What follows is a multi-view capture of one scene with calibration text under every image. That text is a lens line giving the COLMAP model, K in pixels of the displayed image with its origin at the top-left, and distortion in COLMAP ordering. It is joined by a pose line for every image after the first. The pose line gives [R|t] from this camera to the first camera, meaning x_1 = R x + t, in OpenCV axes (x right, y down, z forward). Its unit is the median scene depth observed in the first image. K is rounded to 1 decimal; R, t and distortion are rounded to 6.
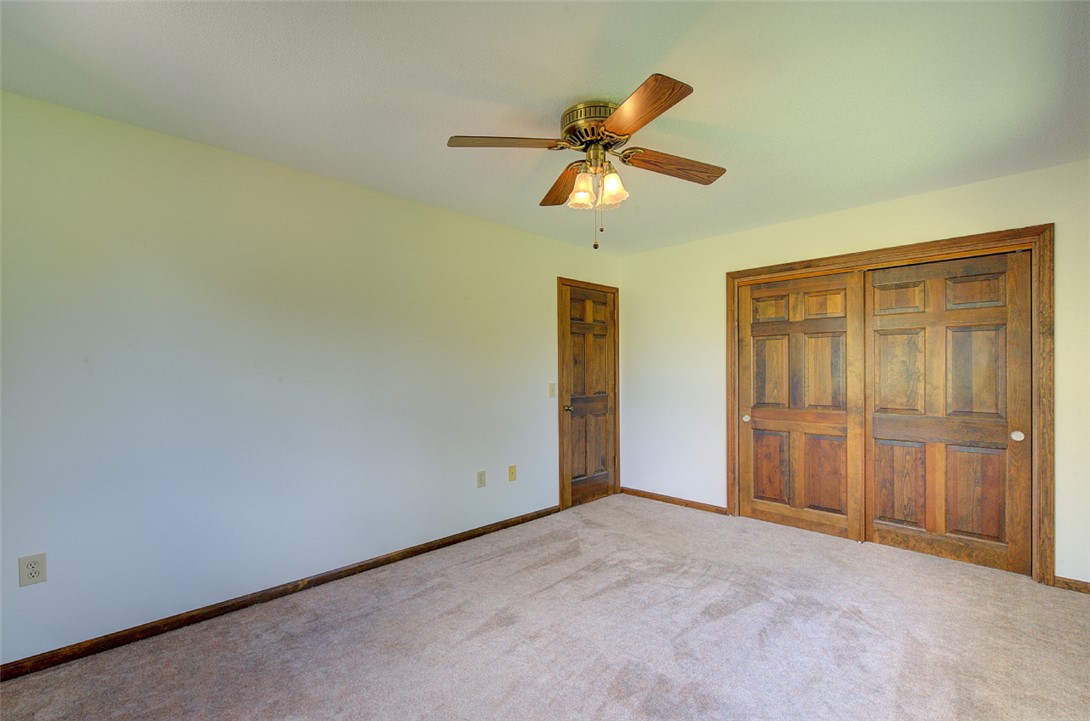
lens RADIAL K [[475.8, 0, 554.7], [0, 475.8, 367.2], [0, 0, 1]] dist [0.002506, 0.000964]
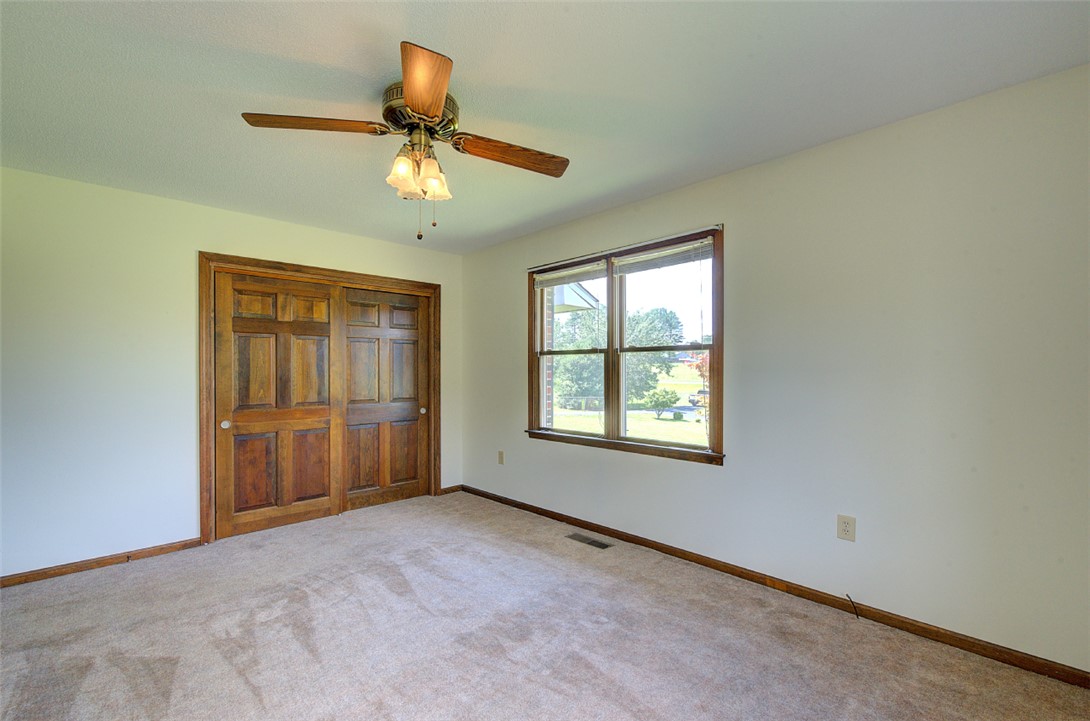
lens RADIAL K [[475.8, 0, 546.5], [0, 475.8, 368.3], [0, 0, 1]] dist [0.002506, 0.000964]
pose [[0.030218, 0.006887, 0.999520, -0.520167], [-0.005067, 0.999964, -0.006737, 0.007932], [-0.999530, -0.004861, 0.030252, 0.441631]]
